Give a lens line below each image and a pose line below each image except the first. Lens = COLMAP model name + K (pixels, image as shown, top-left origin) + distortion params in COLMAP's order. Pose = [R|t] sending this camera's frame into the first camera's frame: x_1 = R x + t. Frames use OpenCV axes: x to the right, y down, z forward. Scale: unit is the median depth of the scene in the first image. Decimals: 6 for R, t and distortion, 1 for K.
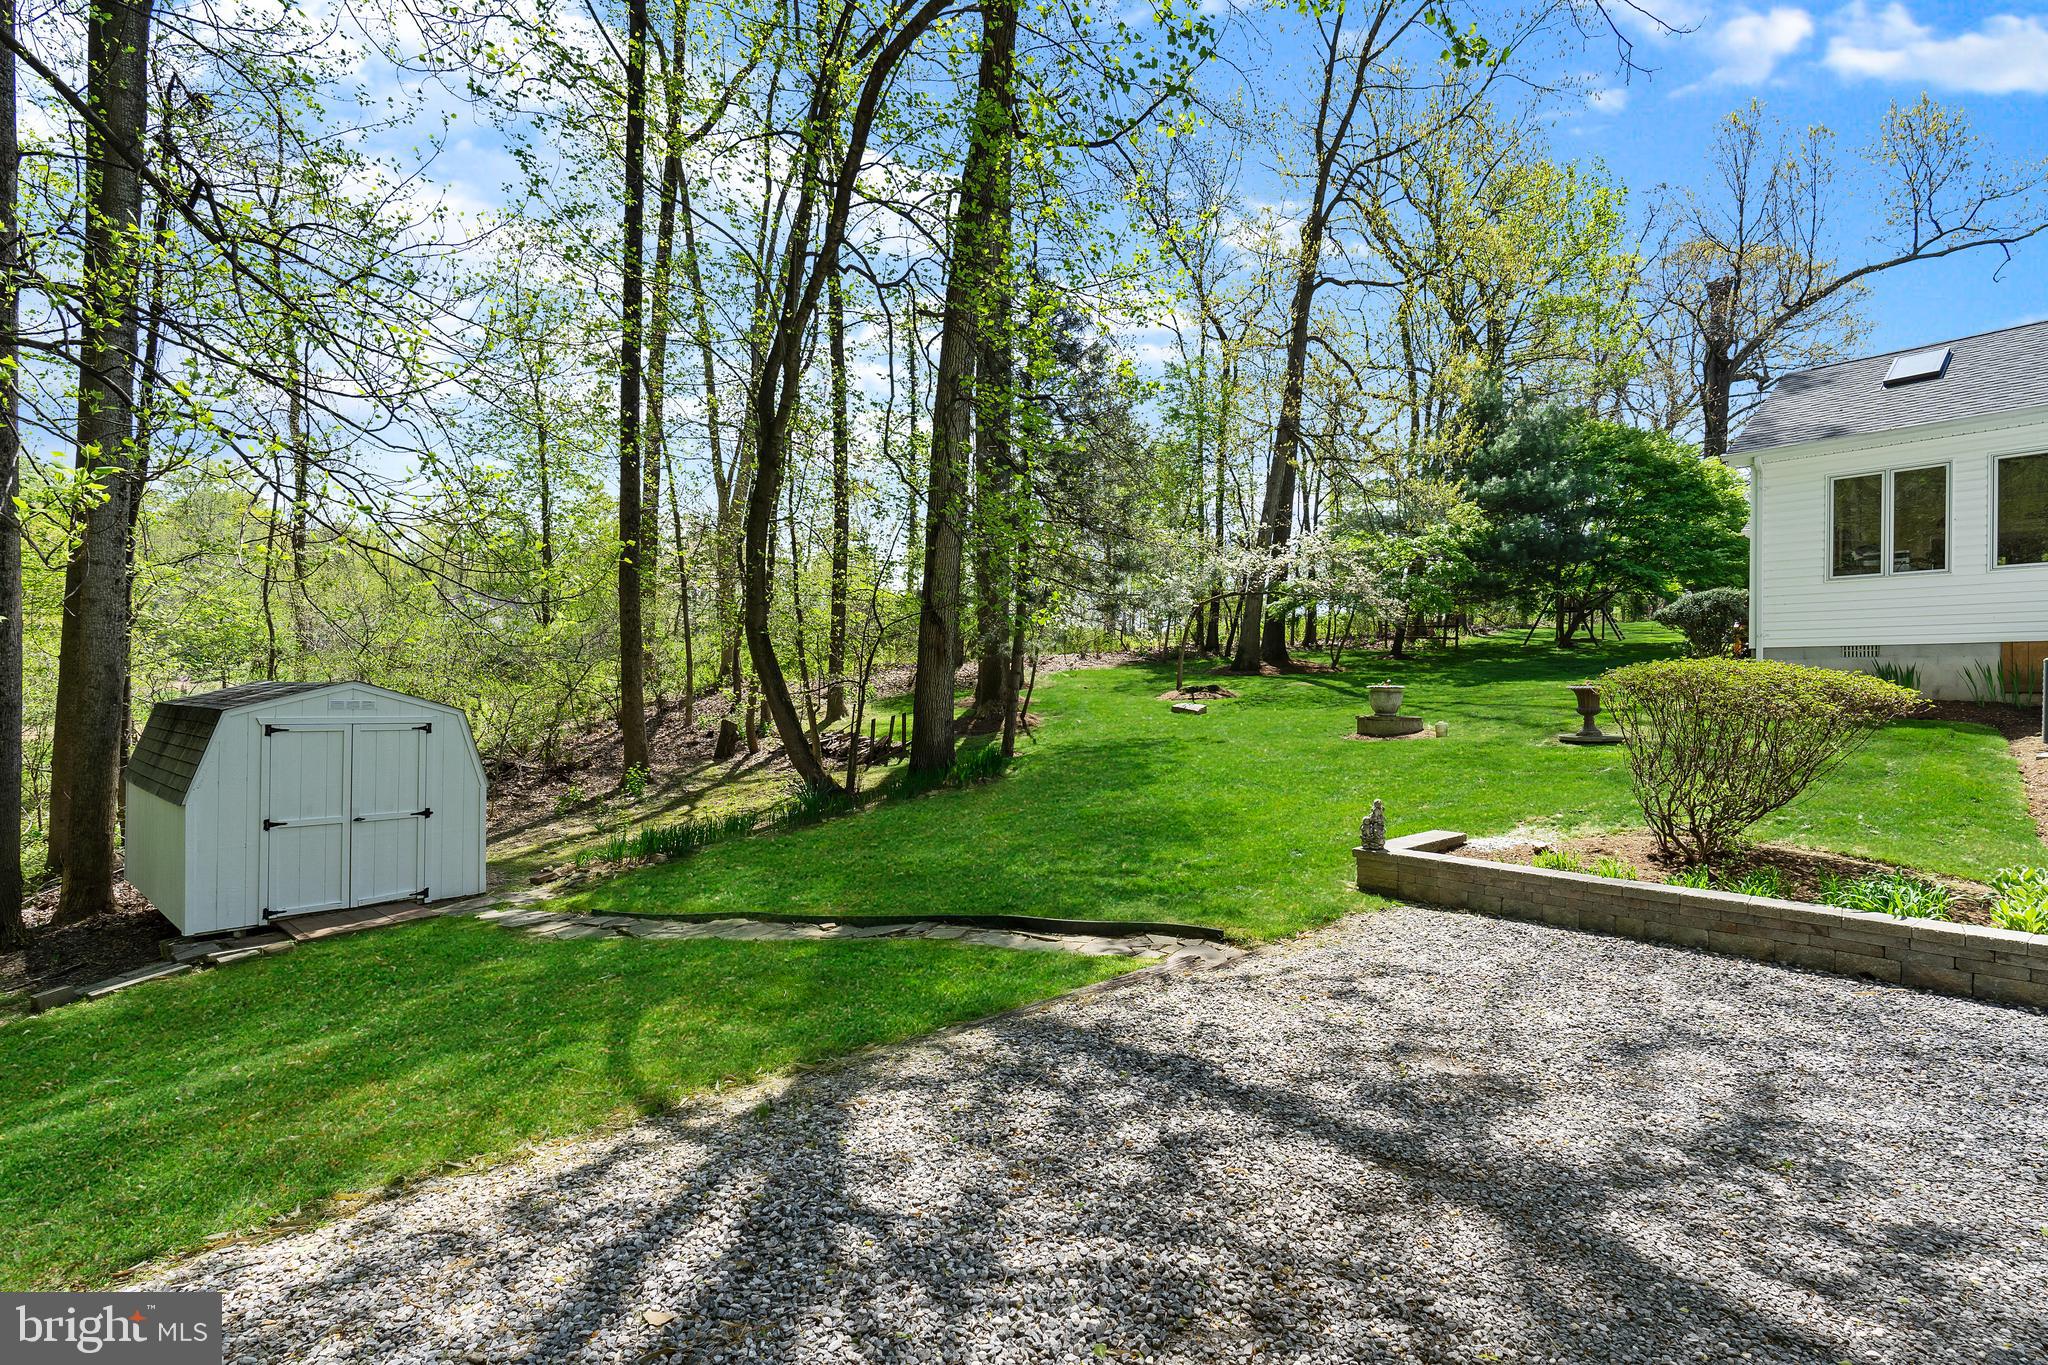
lens RADIAL K [[901.1, 0, 1024.0], [0, 901.1, 682.5], [0, 0, 1]] dist [0.001365, 0.000103]
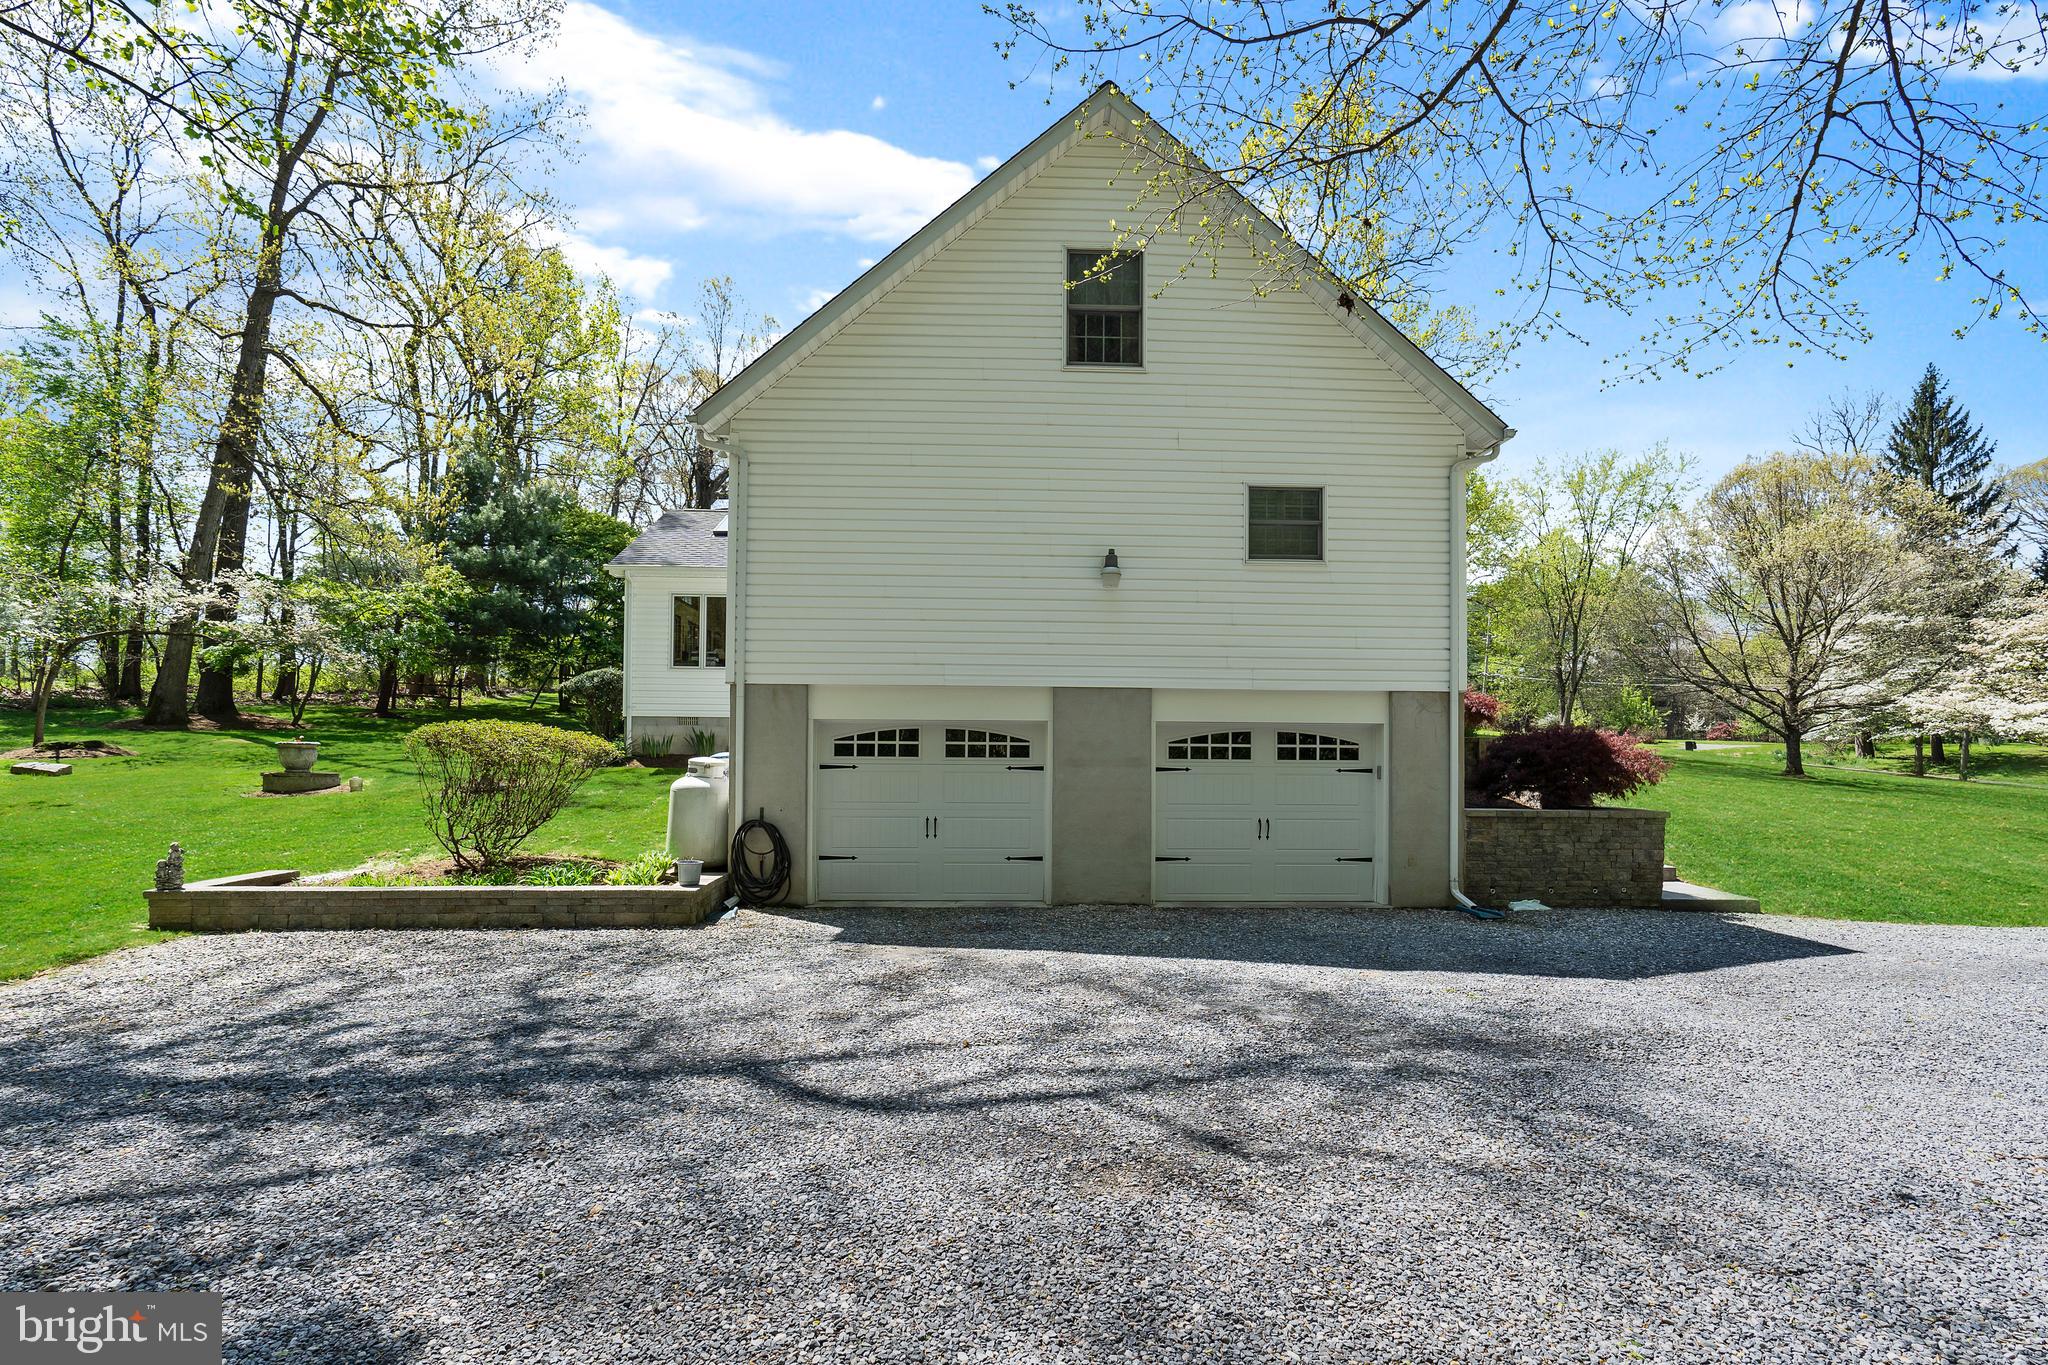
lens RADIAL K [[967.2, 0, 1025.3], [0, 967.2, 749.3], [0, 0, 1]] dist [0.004101, 0.000791]
pose [[0.625634, 0.006668, 0.780088, 0.048779], [-0.008451, 0.999963, -0.001770, 0.004815], [-0.780071, -0.005486, 0.625667, -0.205026]]
